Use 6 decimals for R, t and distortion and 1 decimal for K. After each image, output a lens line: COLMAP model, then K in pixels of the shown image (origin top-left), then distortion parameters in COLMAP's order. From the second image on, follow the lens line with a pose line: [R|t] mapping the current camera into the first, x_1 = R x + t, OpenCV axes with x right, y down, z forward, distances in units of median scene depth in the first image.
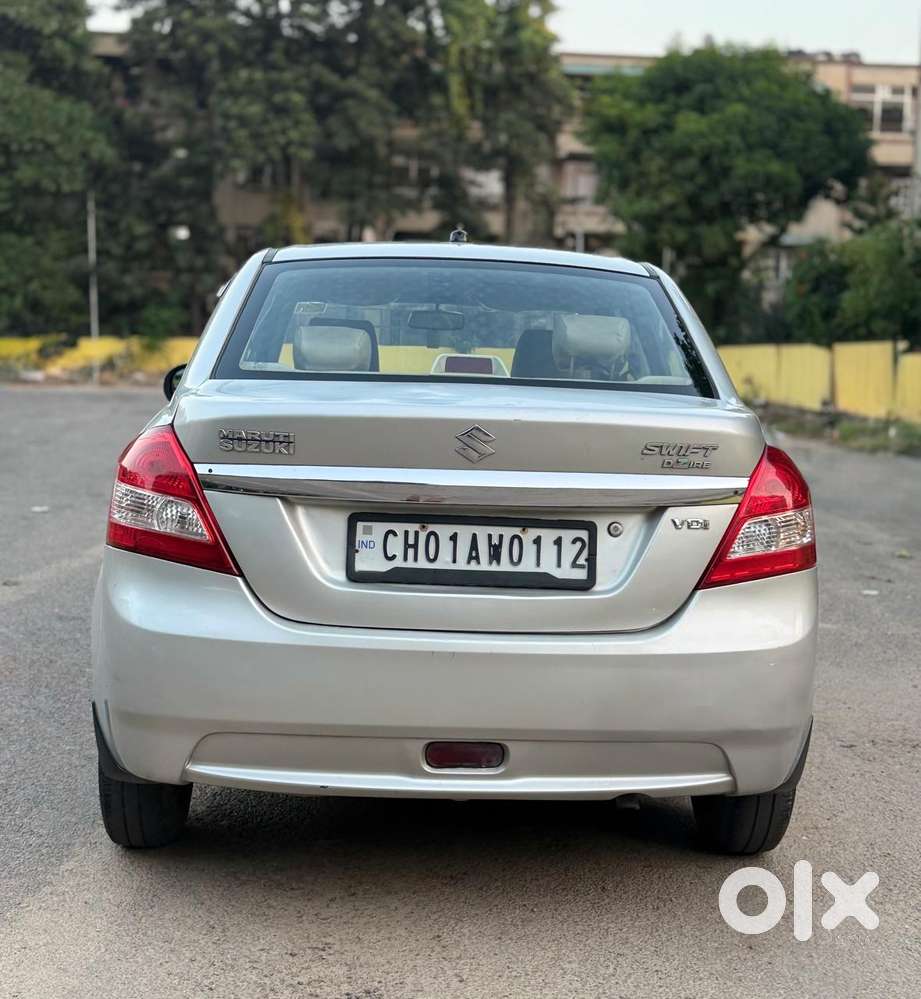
lens RADIAL K [[1412.9, 0, 460.5], [0, 1412.9, 499.5], [0, 0, 1]] dist [0.171245, -0.415057]
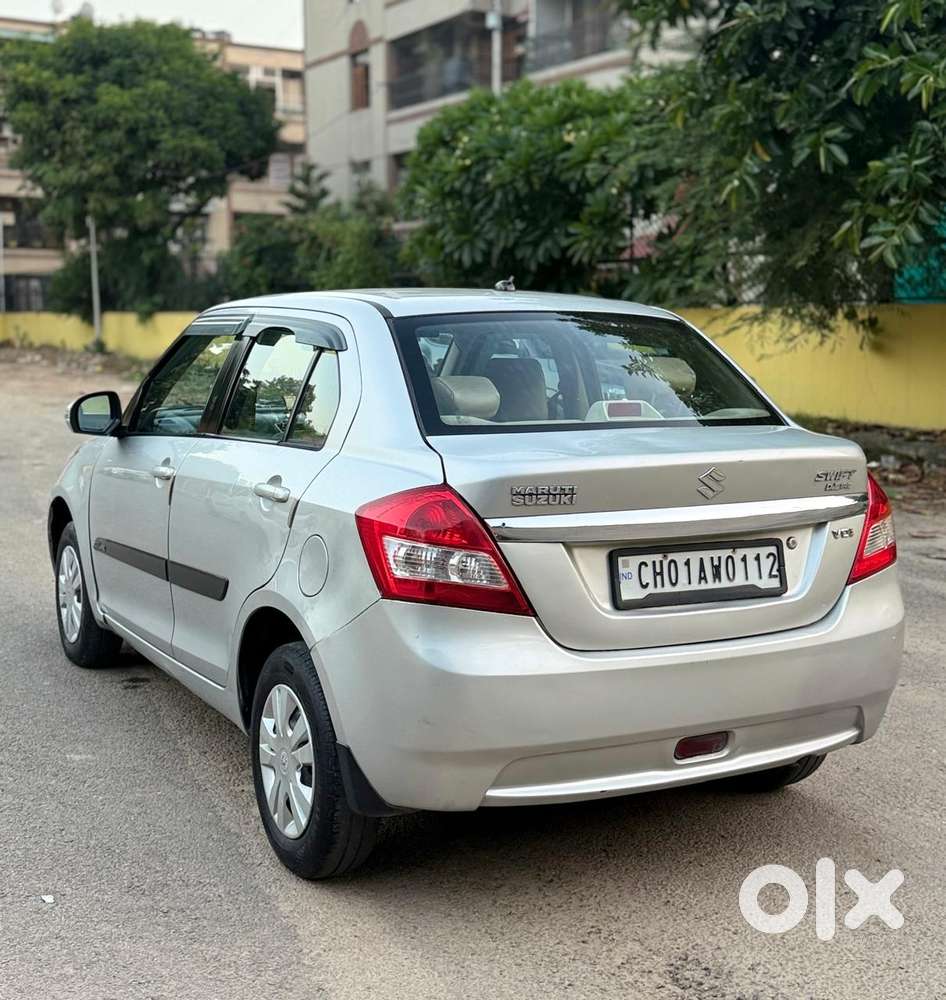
lens RADIAL K [[1337.2, 0, 472.1], [0, 1337.2, 472.4], [0, 0, 1]] dist [0.211026, -0.501225]
pose [[0.904213, -0.070571, 0.421210, -0.611930], [0.064272, 0.997507, 0.029152, -0.089382], [-0.422217, 0.000713, 0.906494, 0.056821]]
